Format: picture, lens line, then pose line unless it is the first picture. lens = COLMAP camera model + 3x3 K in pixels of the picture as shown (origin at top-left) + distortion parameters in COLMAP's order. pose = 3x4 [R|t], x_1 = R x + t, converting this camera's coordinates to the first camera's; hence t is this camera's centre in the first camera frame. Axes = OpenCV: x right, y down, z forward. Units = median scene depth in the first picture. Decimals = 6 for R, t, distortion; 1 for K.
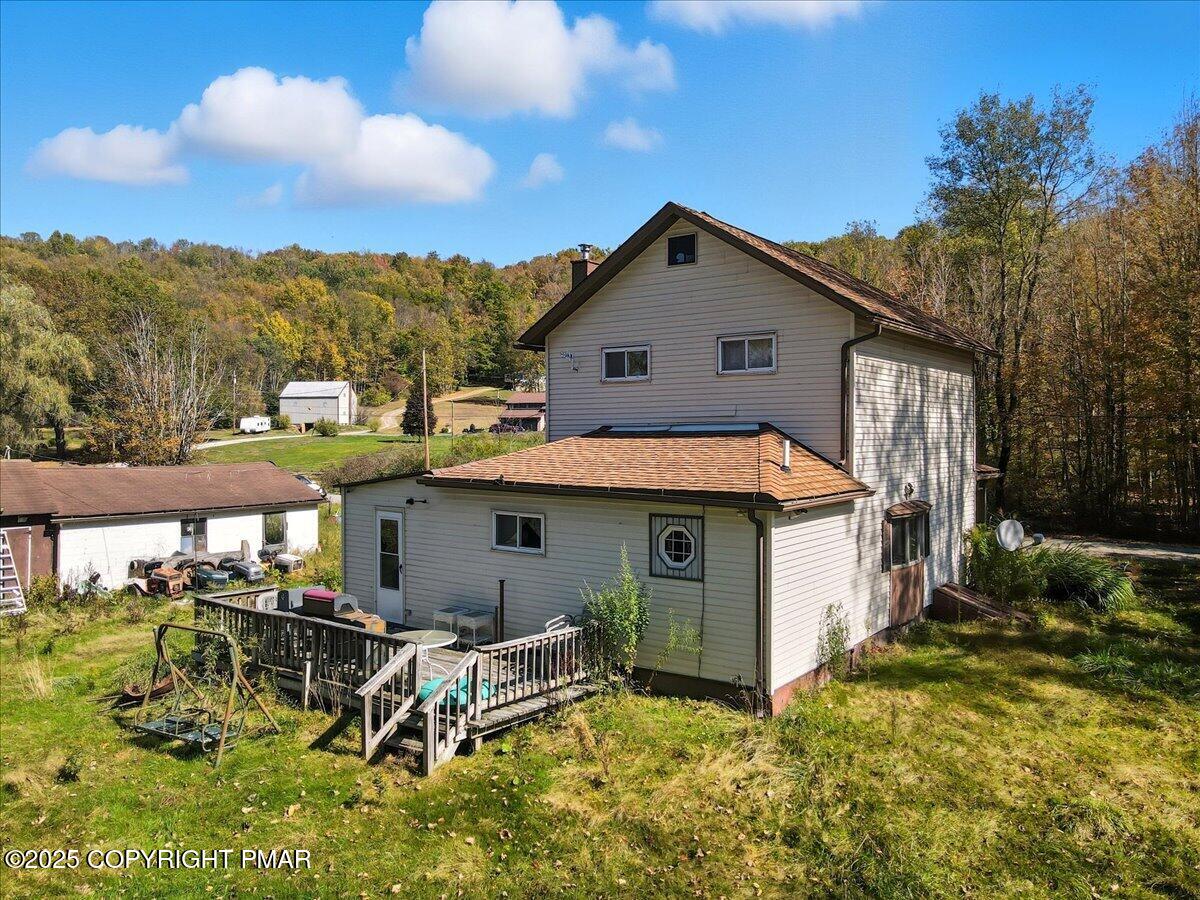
lens RADIAL K [[880.6, 0, 598.0], [0, 880.6, 449.1], [0, 0, 1]] dist [0.003645, 0.021534]
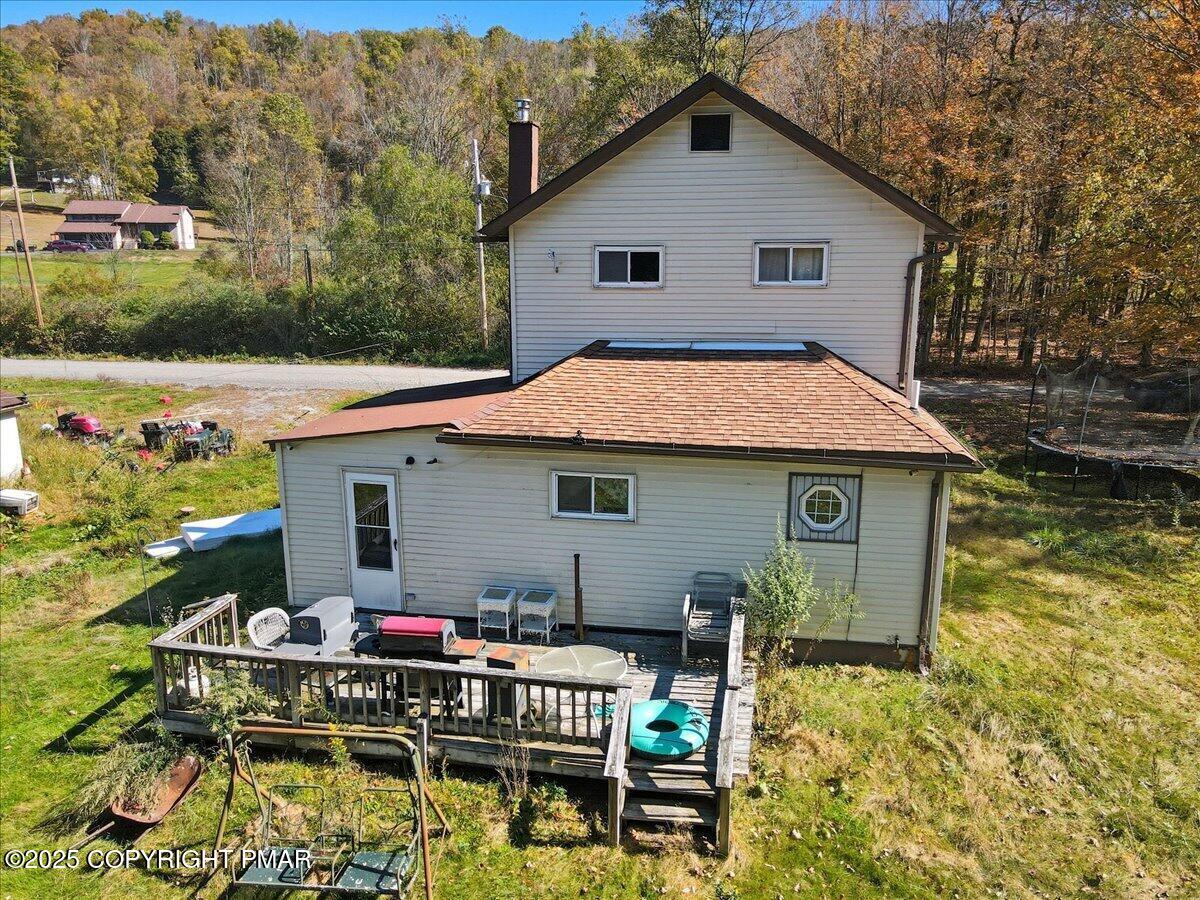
lens RADIAL K [[880.6, 0, 598.6], [0, 880.6, 449.7], [0, 0, 1]] dist [0.018835, -0.004344]
pose [[0.894720, -0.103810, 0.434396, -0.400798], [0.008809, 0.976525, 0.215223, -0.114359], [-0.446541, -0.188738, 0.874631, 0.260651]]
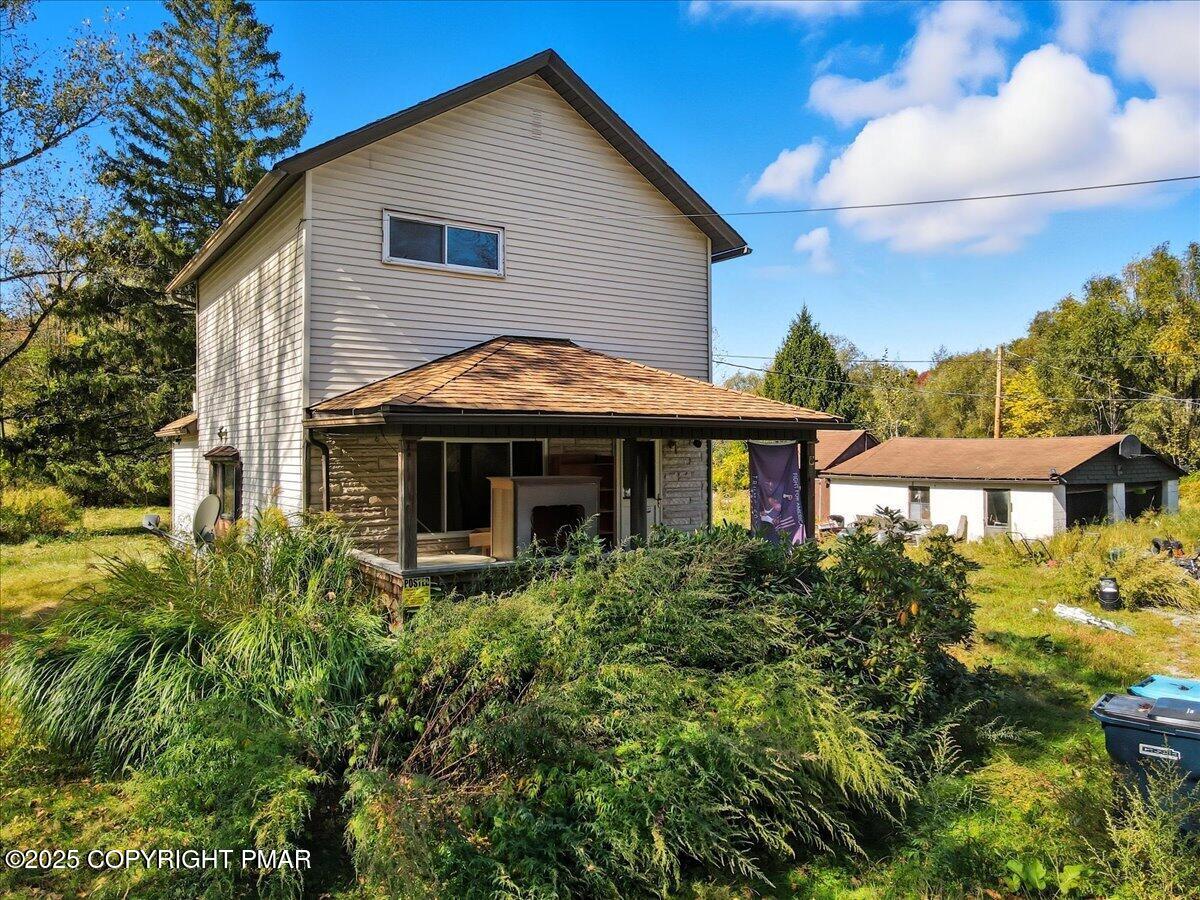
lens RADIAL K [[880.6, 0, 598.0], [0, 880.6, 449.1], [0, 0, 1]] dist [0.003645, 0.021534]
pose [[-0.351518, 0.003291, -0.936175, 1.104876], [-0.008033, 0.999946, 0.006531, 0.054776], [0.936146, 0.009816, -0.351473, 1.740728]]
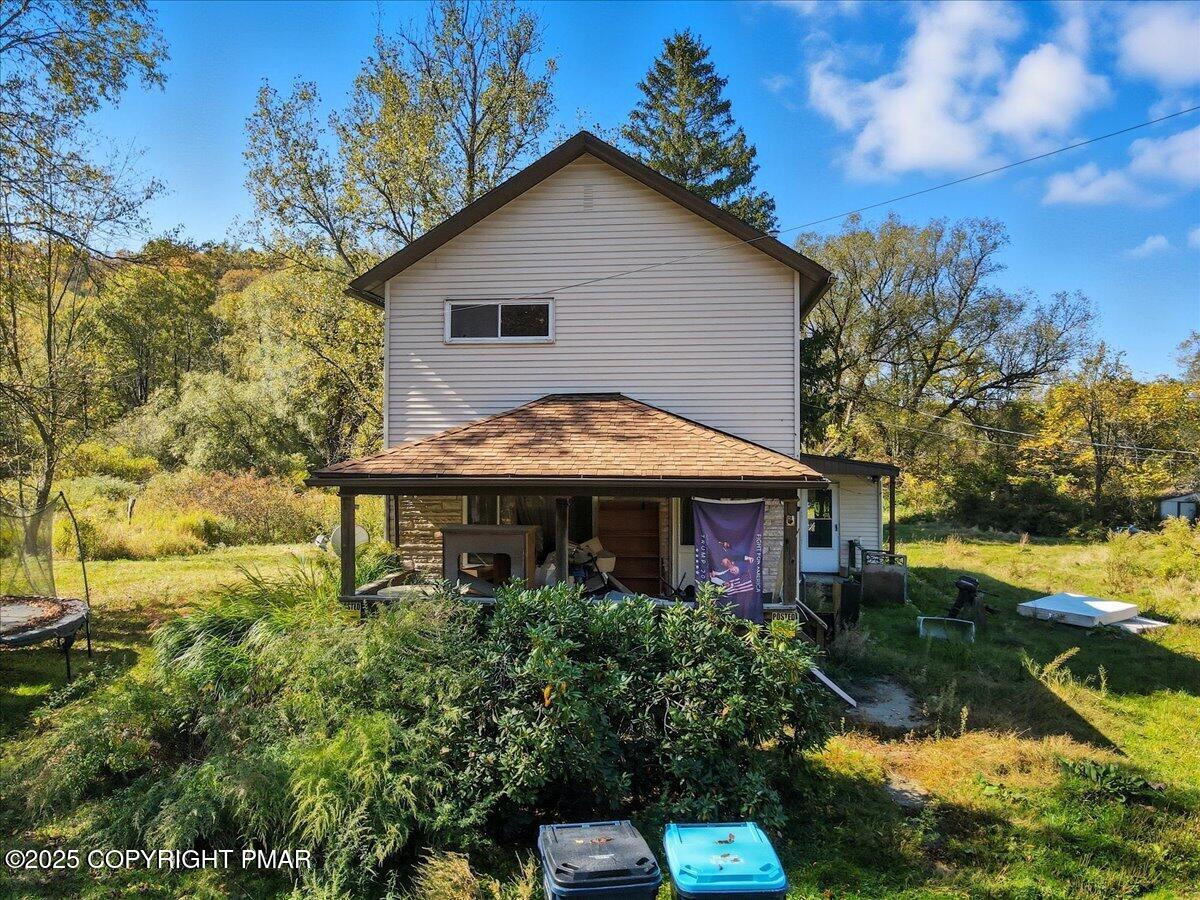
lens RADIAL K [[881.7, 0, 596.3], [0, 881.7, 445.7], [0, 0, 1]] dist [0.006066, 0.007009]
pose [[-0.871150, 0.002133, -0.491012, 0.805543], [-0.003149, 0.999946, 0.009932, 0.003886], [0.491006, 0.010199, -0.871096, 2.165388]]
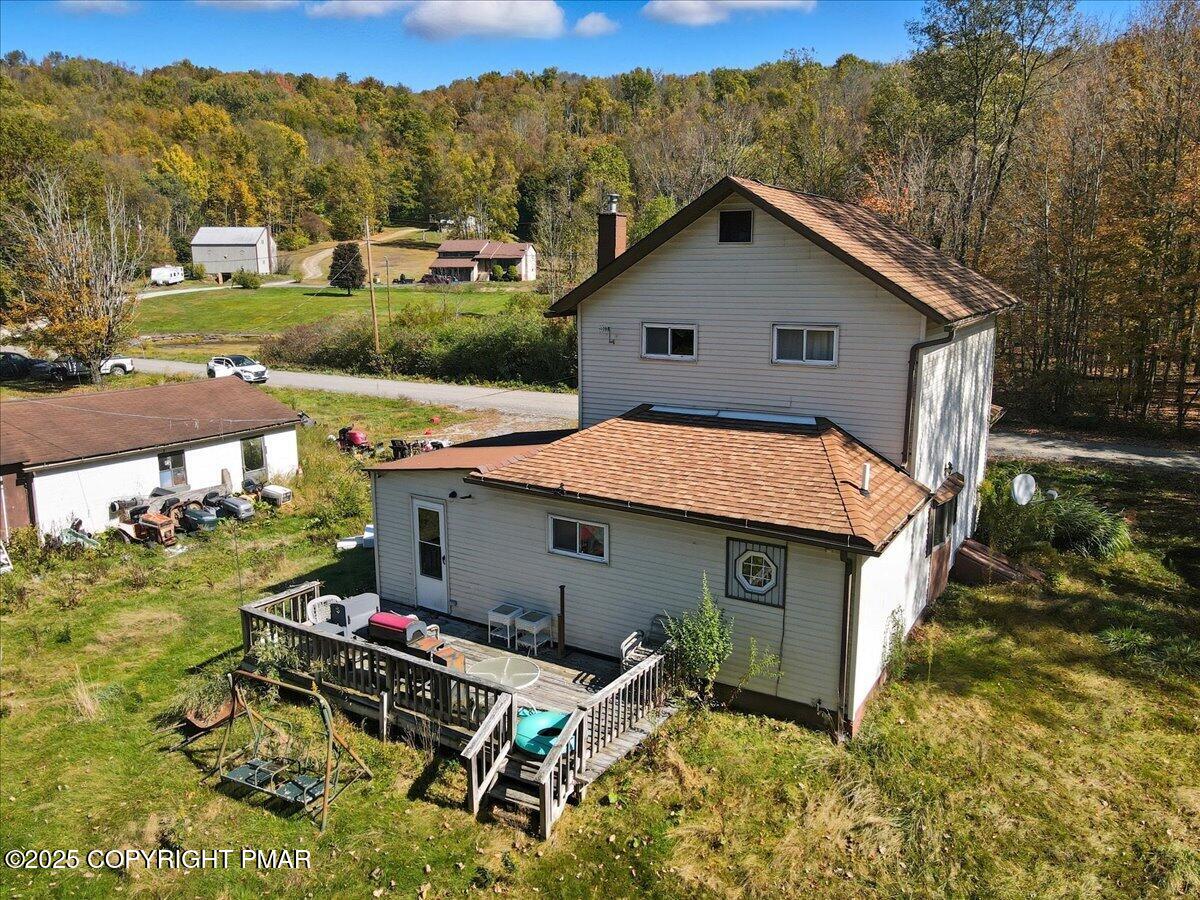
lens RADIAL K [[880.6, 0, 598.0], [0, 880.6, 449.1], [0, 0, 1]] dist [0.003645, 0.021534]
pose [[0.996309, -0.018557, 0.083813, -0.135865], [0.002798, 0.982857, 0.184349, -0.168462], [-0.085797, -0.183434, 0.979281, 0.050795]]
